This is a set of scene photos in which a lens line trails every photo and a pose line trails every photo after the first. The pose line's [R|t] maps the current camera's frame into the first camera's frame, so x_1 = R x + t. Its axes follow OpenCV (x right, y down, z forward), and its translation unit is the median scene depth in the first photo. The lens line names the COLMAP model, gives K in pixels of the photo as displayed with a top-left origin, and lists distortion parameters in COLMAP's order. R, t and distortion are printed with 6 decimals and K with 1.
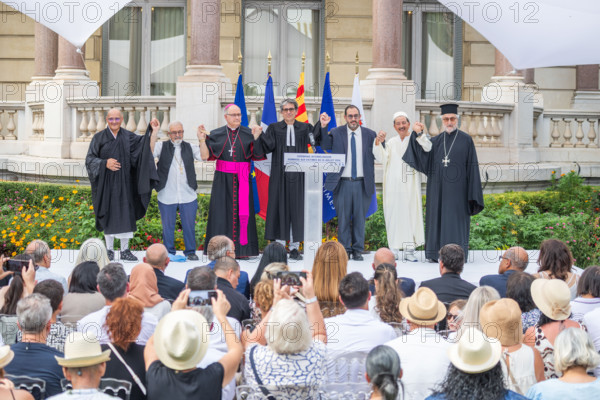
lens RADIAL K [[2253.9, 0, 299.6], [0, 2253.9, 200.1], [0, 0, 1]] dist [-0.055646, -0.060962]
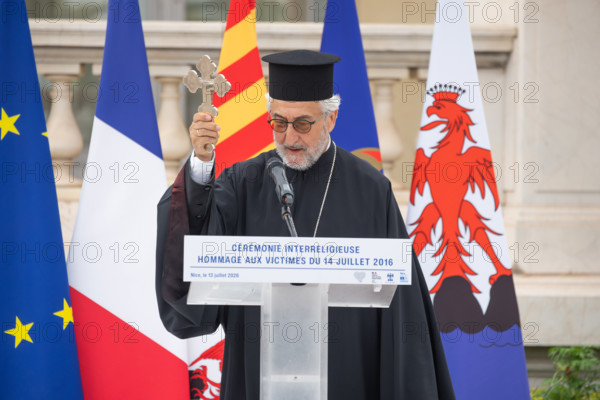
lens RADIAL K [[3488.5, 0, 298.6], [0, 3488.5, 200.8], [0, 0, 1]] dist [1.960672, -14.237968]
pose [[0.999411, -0.006548, 0.033680, -0.007165], [0.007001, 0.999886, -0.013355, -0.020073], [-0.033589, 0.013583, 0.999343, 0.607093]]
